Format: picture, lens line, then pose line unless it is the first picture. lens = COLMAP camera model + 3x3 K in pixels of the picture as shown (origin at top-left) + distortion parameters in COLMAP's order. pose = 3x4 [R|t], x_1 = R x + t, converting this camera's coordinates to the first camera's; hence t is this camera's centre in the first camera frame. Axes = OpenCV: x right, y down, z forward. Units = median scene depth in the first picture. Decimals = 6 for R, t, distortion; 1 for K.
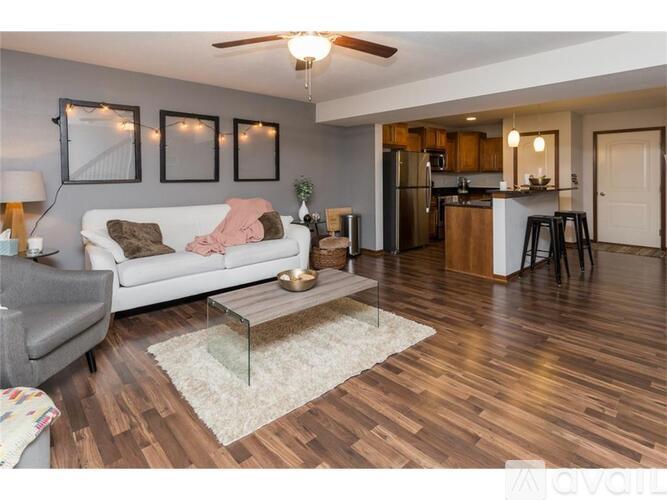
lens RADIAL K [[372.9, 0, 333.5], [0, 372.9, 250.0], [0, 0, 1]] dist [-0.000651, -0.000179]
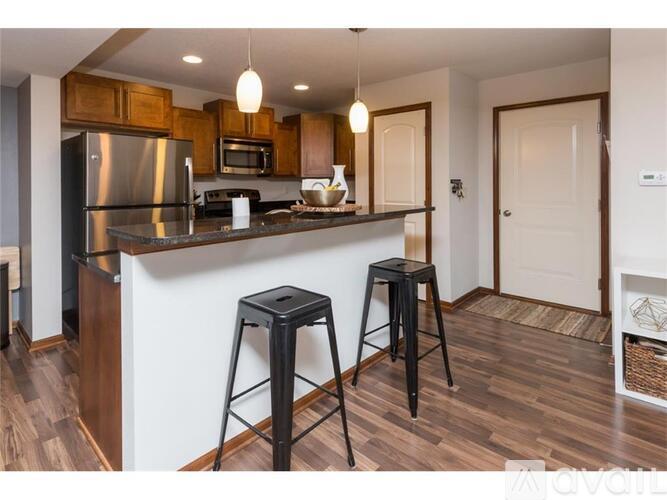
lens RADIAL K [[351.9, 0, 333.2], [0, 351.9, 258.9], [0, 0, 1]] dist [-0.003463, -0.000714]
pose [[0.998438, -0.018180, 0.052835, 0.428738], [0.017079, 0.999629, 0.021224, -0.096853], [-0.053201, -0.020288, 0.998378, 0.472229]]
